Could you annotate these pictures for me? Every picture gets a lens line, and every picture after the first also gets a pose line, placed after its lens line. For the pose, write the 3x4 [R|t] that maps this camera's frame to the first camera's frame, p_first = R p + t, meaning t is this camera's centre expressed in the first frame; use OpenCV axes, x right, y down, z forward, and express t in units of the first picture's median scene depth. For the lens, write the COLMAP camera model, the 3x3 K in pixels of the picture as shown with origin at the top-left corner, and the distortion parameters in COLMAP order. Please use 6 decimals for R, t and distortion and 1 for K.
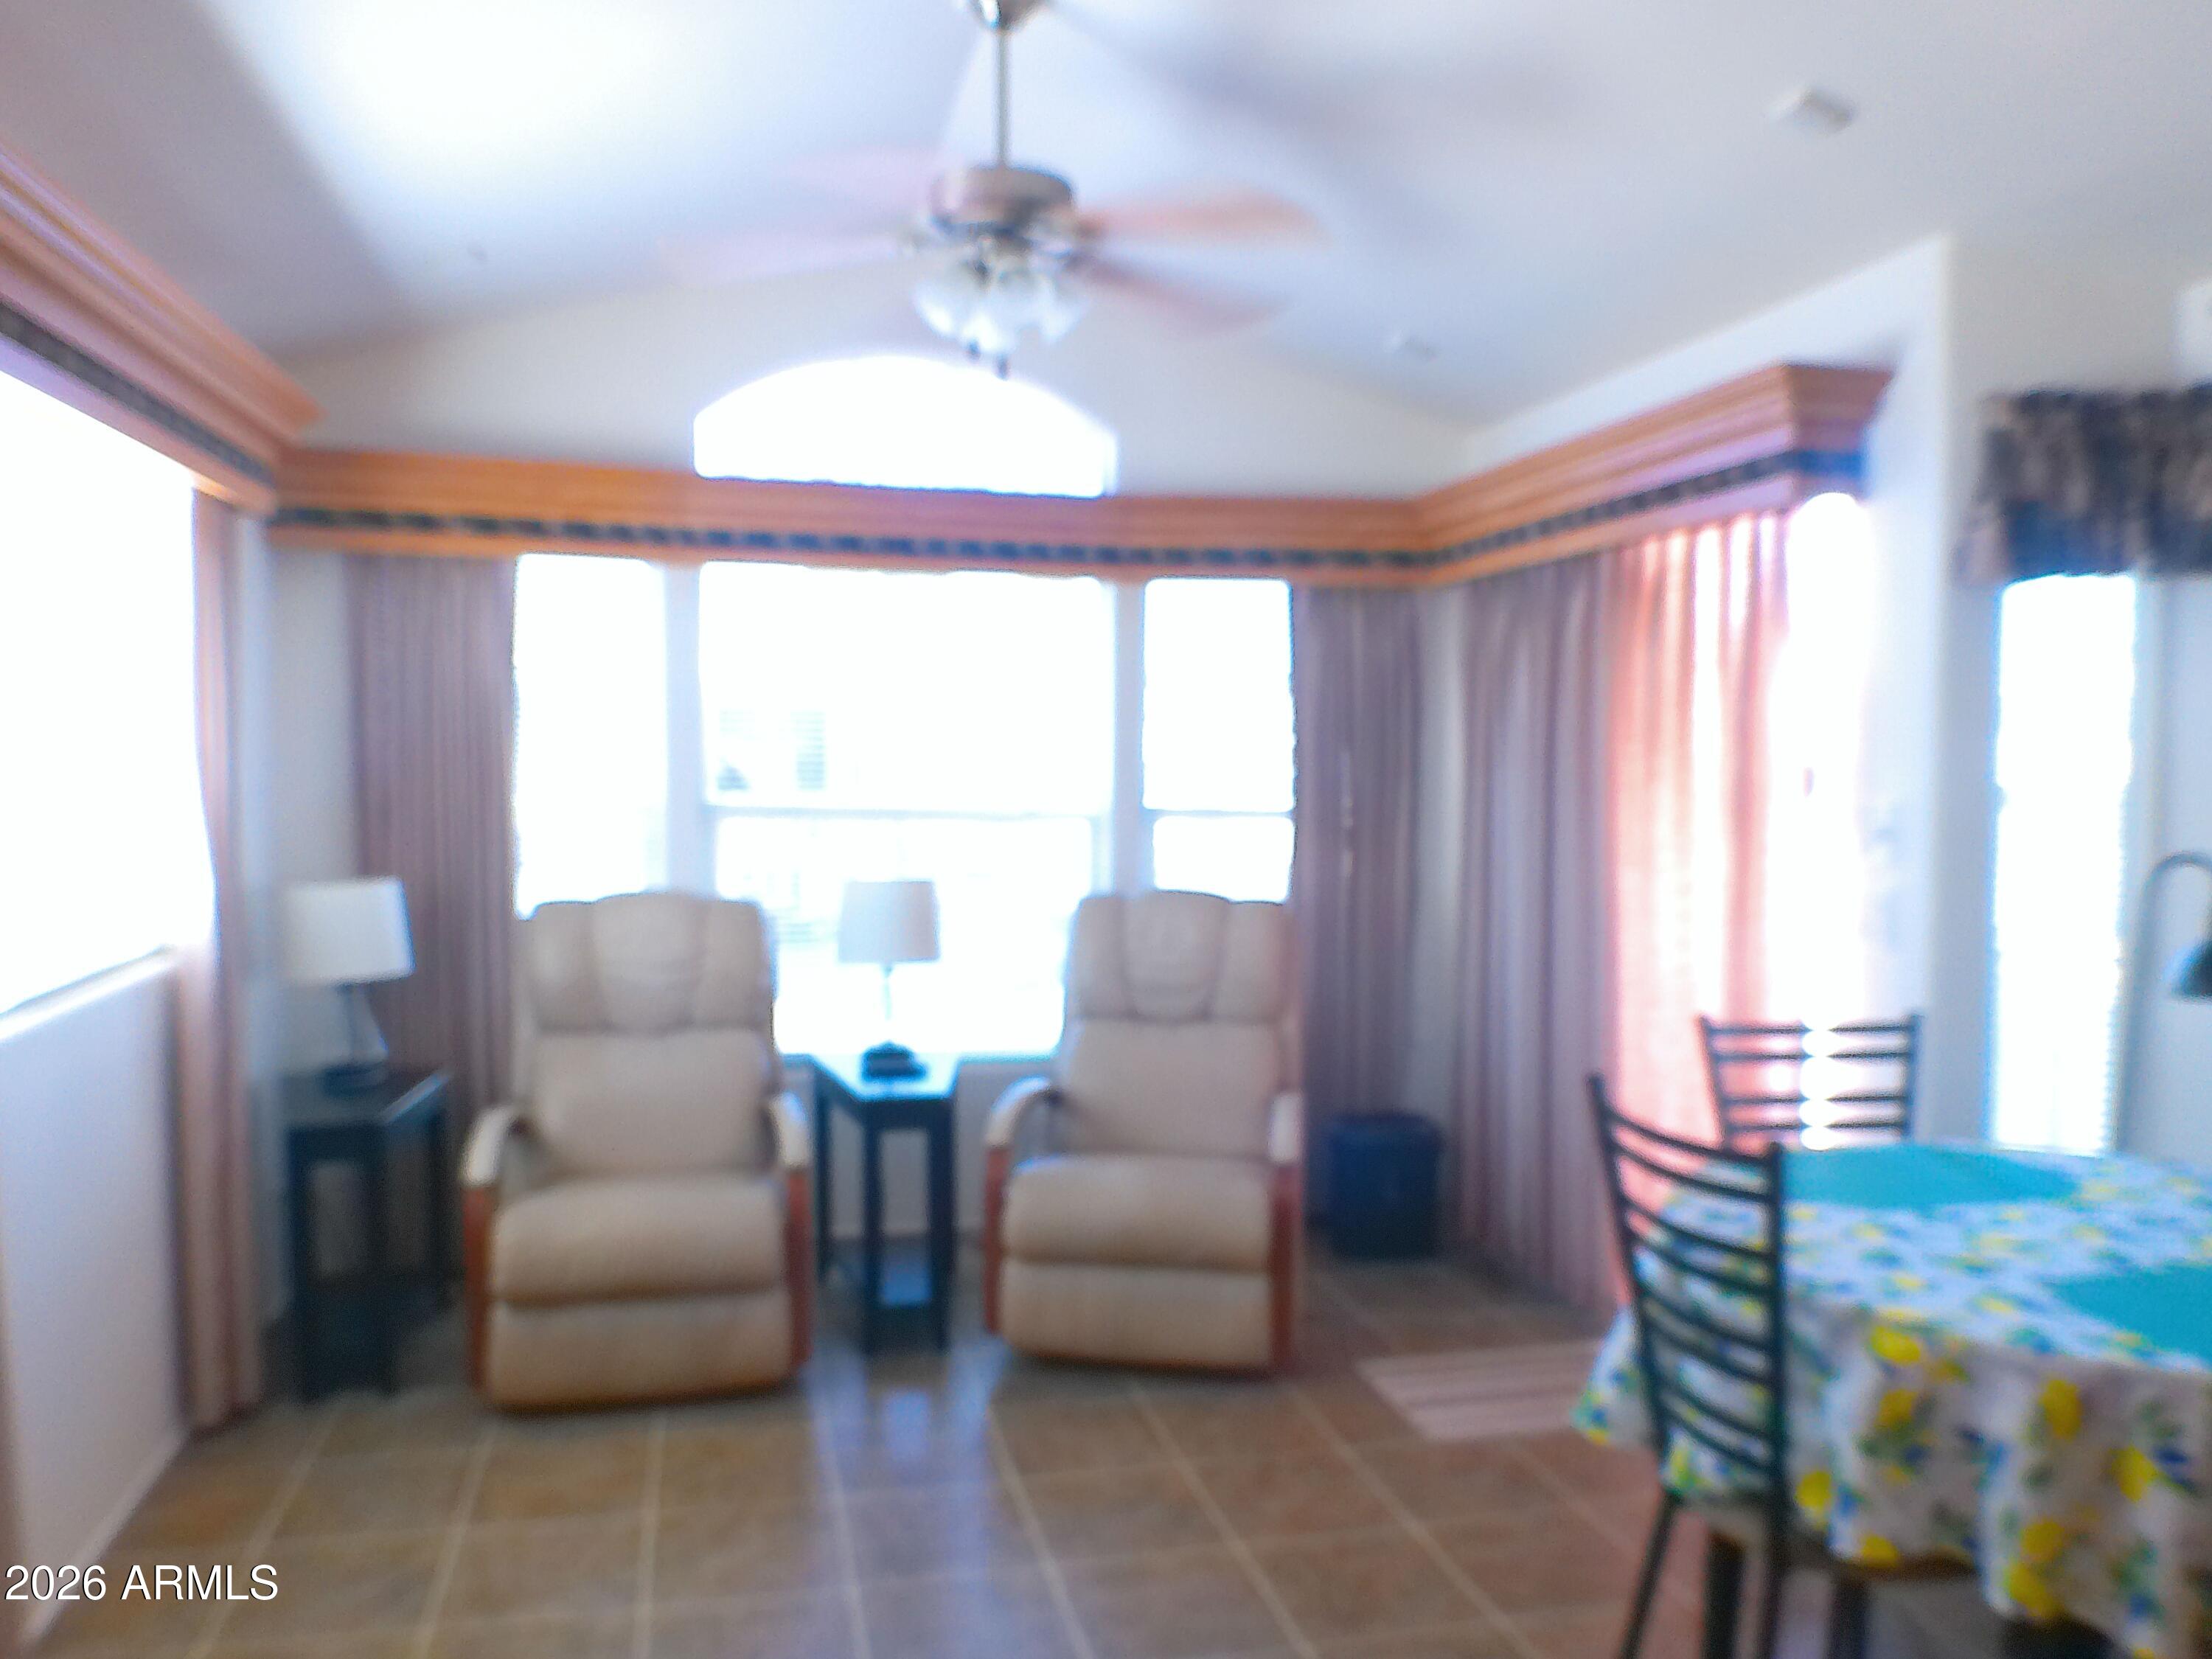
lens RADIAL K [[1656.1, 0, 1106.0], [0, 1656.1, 829.5], [0, 0, 1]] dist [-0.003432, -0.059548]
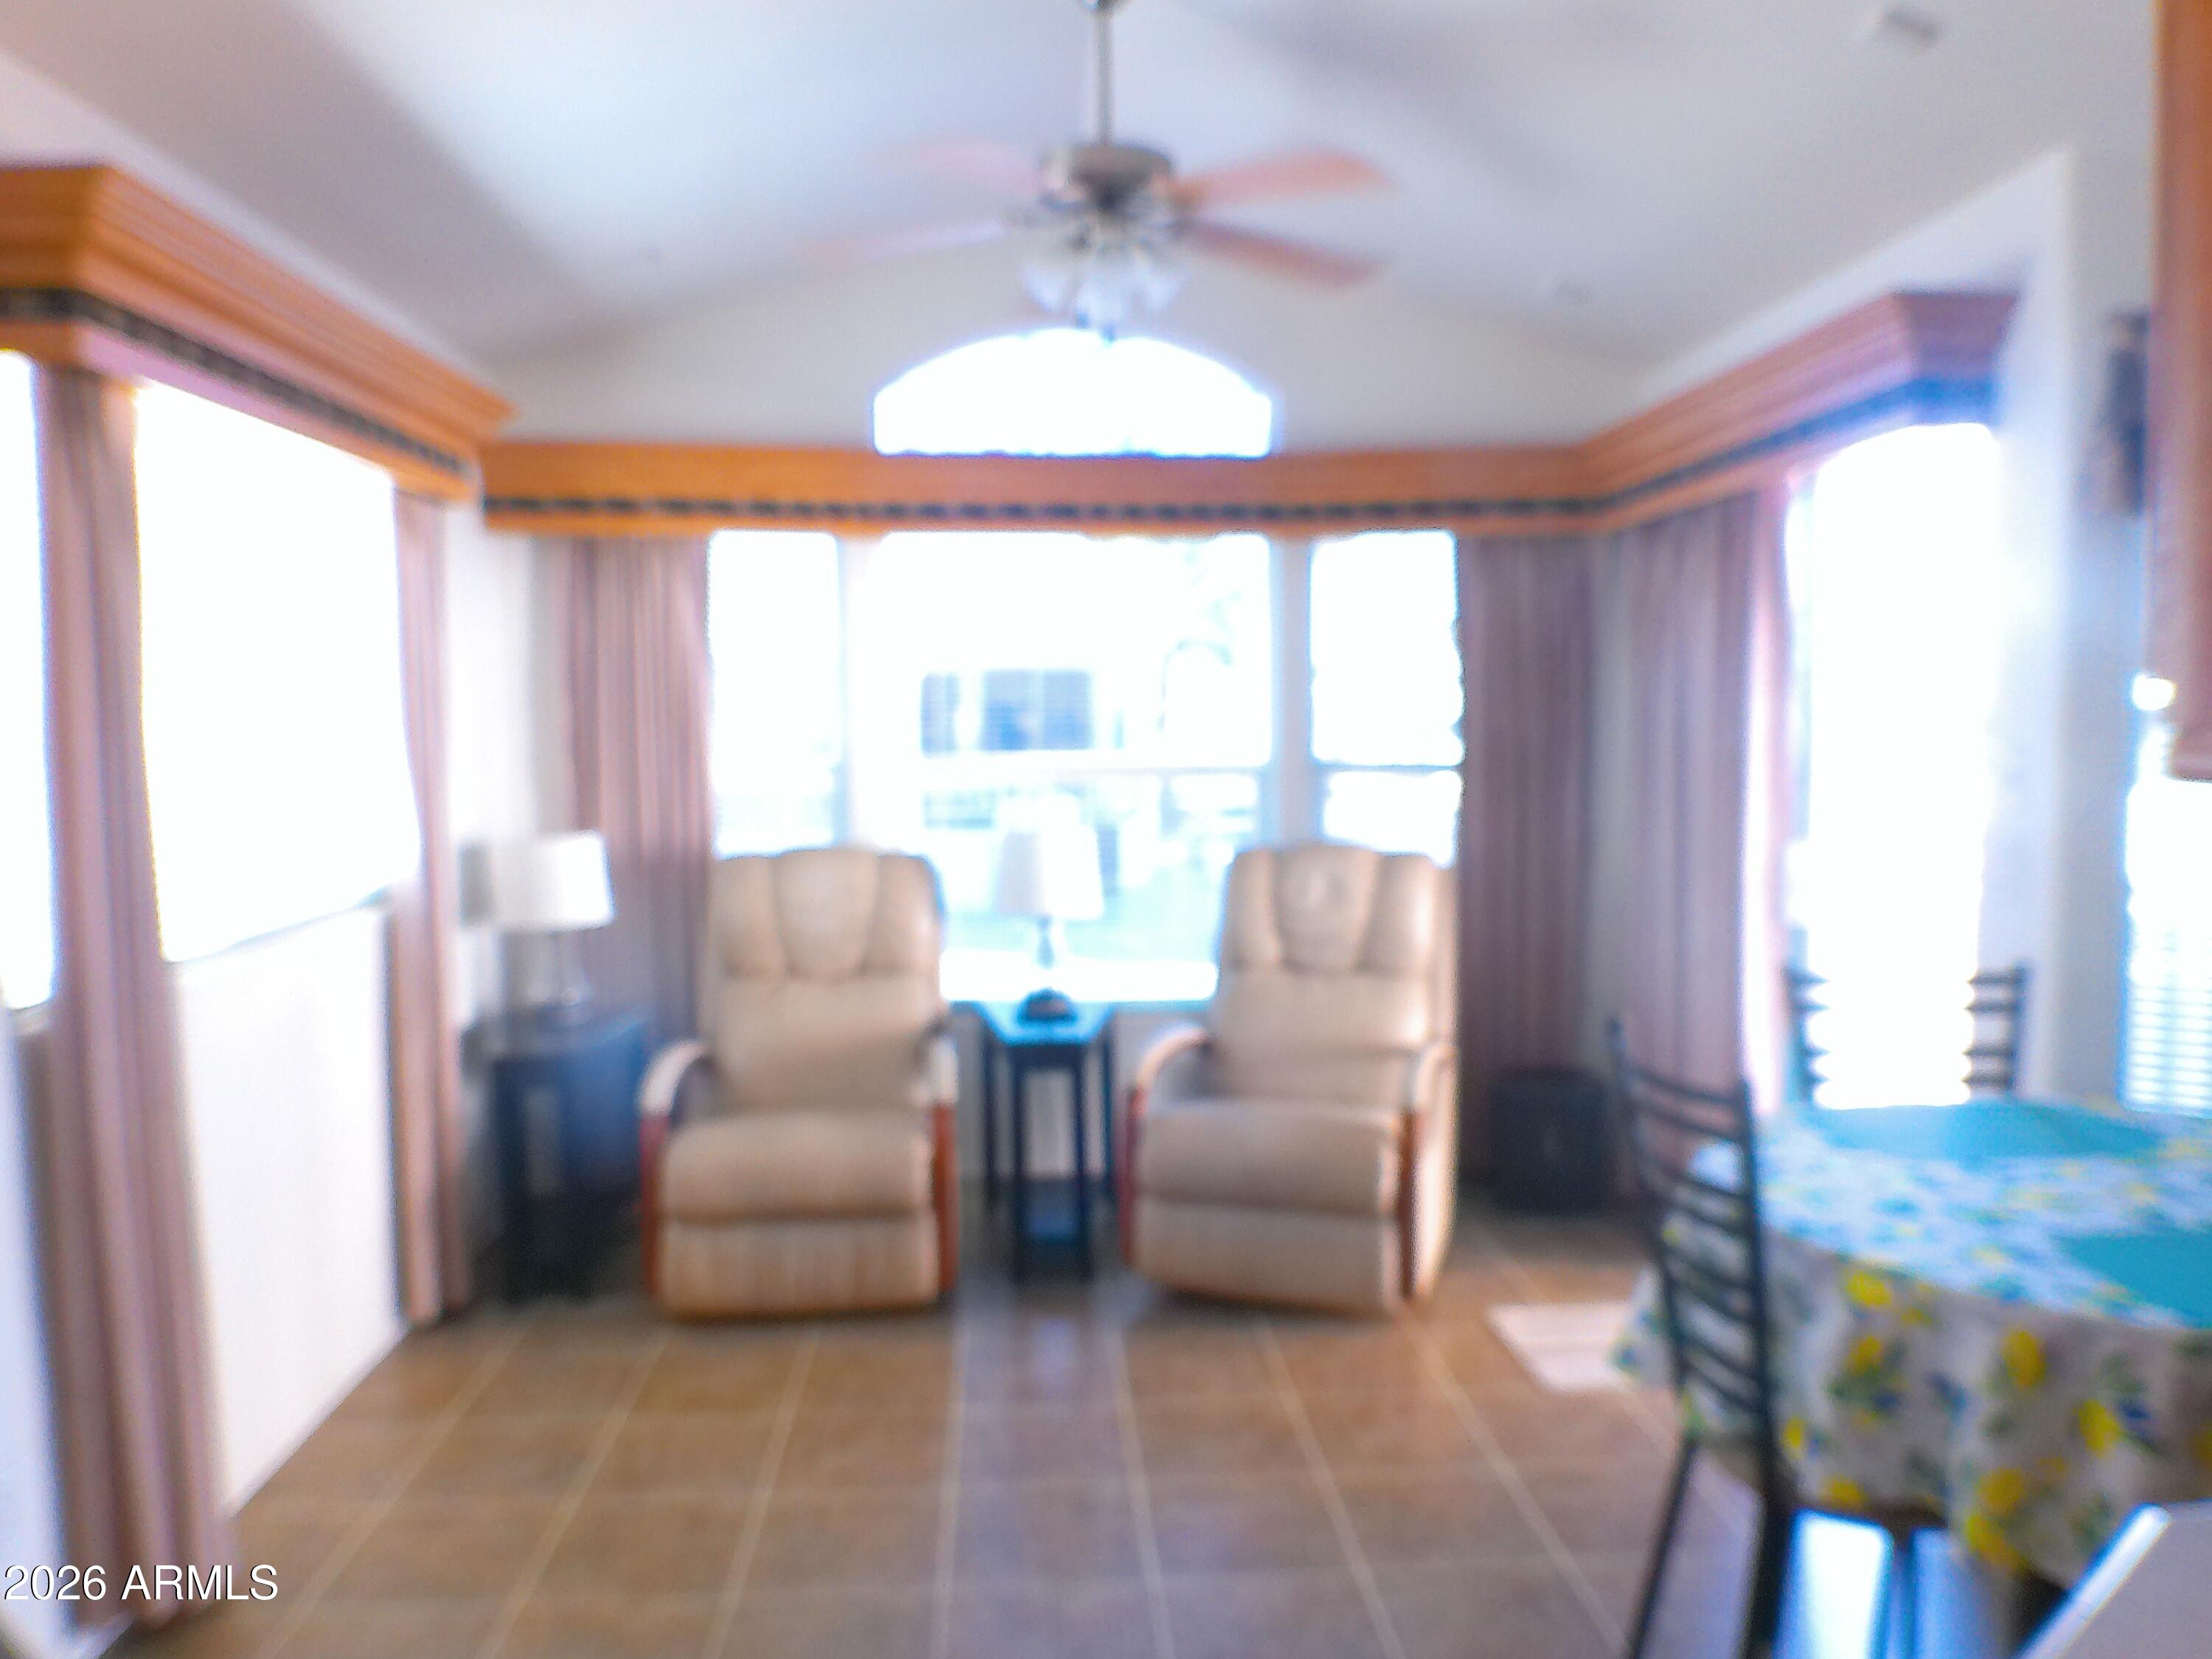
lens RADIAL K [[1656.1, 0, 1106.0], [0, 1656.1, 829.5], [0, 0, 1]] dist [-0.003432, -0.059548]
pose [[0.985090, -0.004213, -0.171991, 0.105160], [0.008221, 0.999711, 0.022599, 0.005748], [0.171846, -0.023676, 0.984839, -0.025249]]
